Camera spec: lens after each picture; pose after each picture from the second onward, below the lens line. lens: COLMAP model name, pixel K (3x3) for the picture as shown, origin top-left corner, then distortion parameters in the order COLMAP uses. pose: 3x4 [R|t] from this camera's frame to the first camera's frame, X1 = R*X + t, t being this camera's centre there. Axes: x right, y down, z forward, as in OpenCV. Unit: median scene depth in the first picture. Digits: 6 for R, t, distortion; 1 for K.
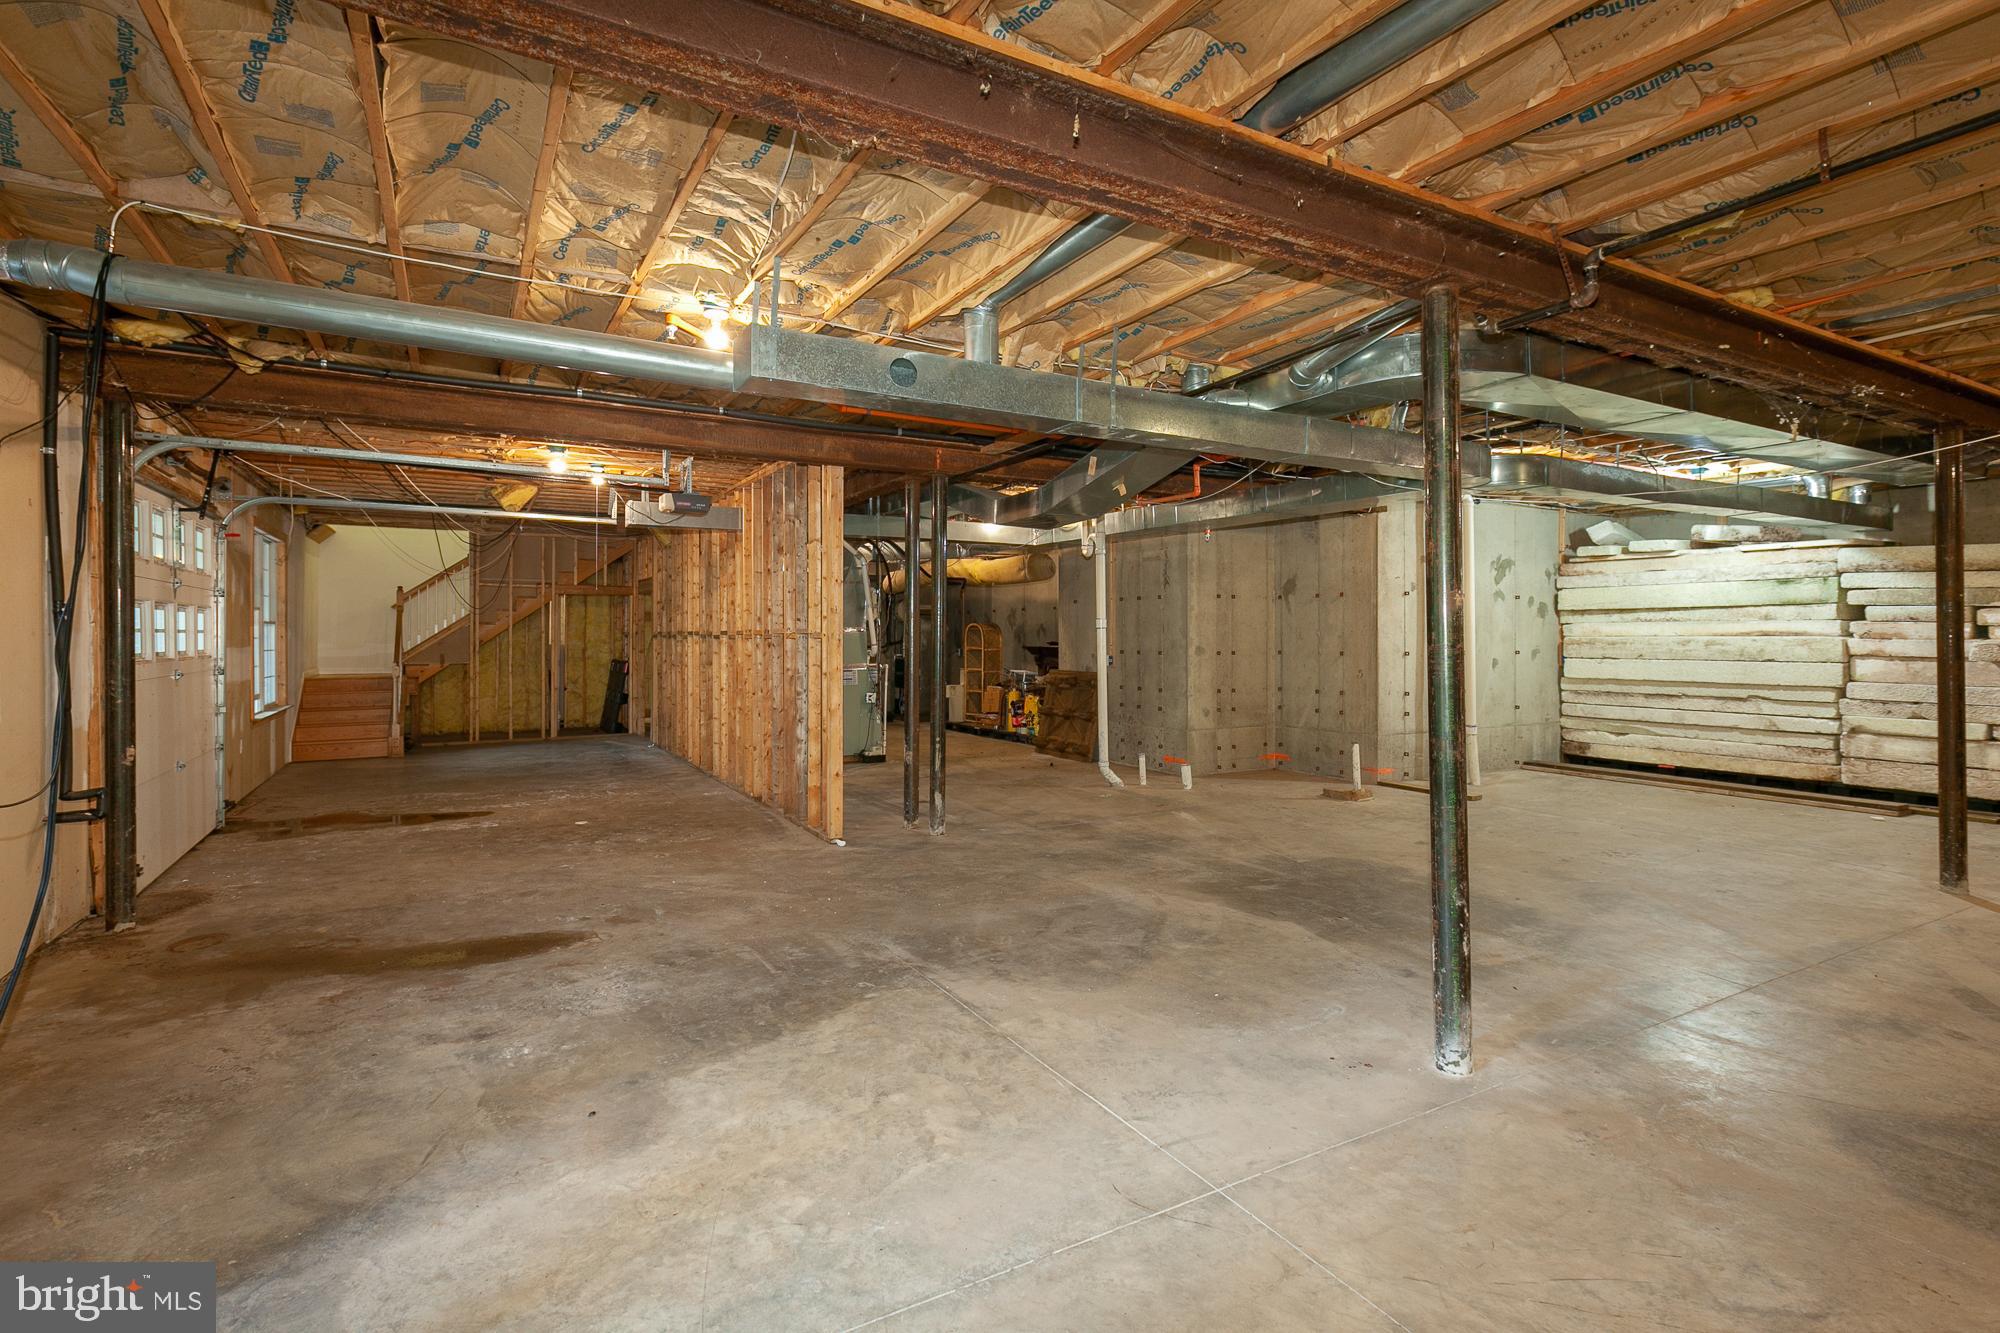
lens RADIAL K [[950.5, 0, 989.5], [0, 950.5, 634.4], [0, 0, 1]] dist [0.002086, 0.000302]
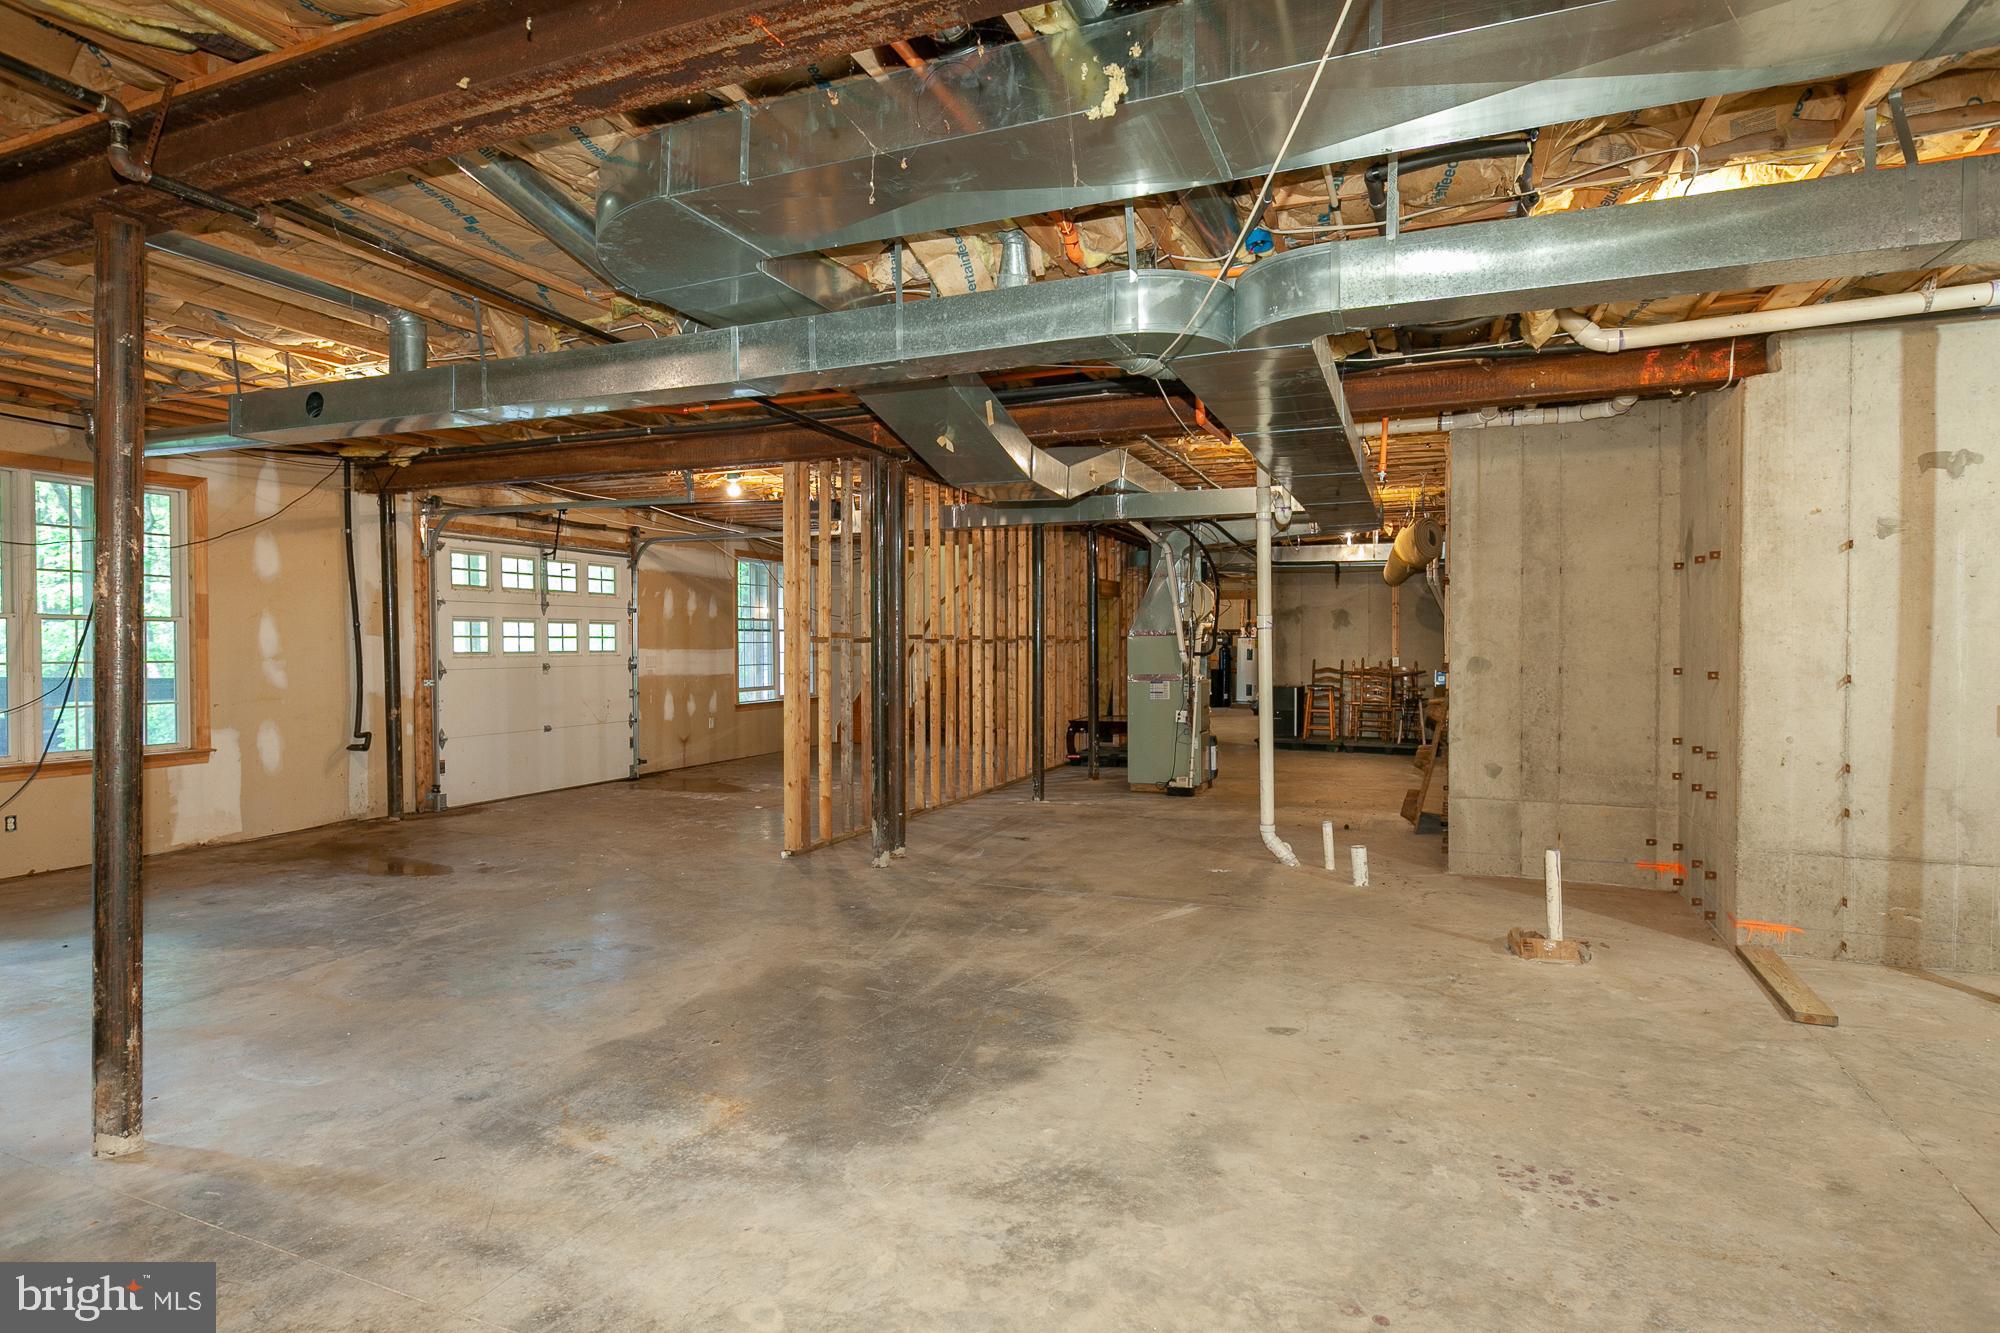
lens RADIAL K [[1080.4, 0, 1000.0], [0, 1080.4, 666.5], [0, 0, 1]] dist [-0.000994, -0.001117]
pose [[0.600662, 0.018918, -0.799279, 1.259344], [0.000484, 0.999711, 0.024026, 0.004072], [0.799503, -0.014818, 0.600479, 0.779148]]
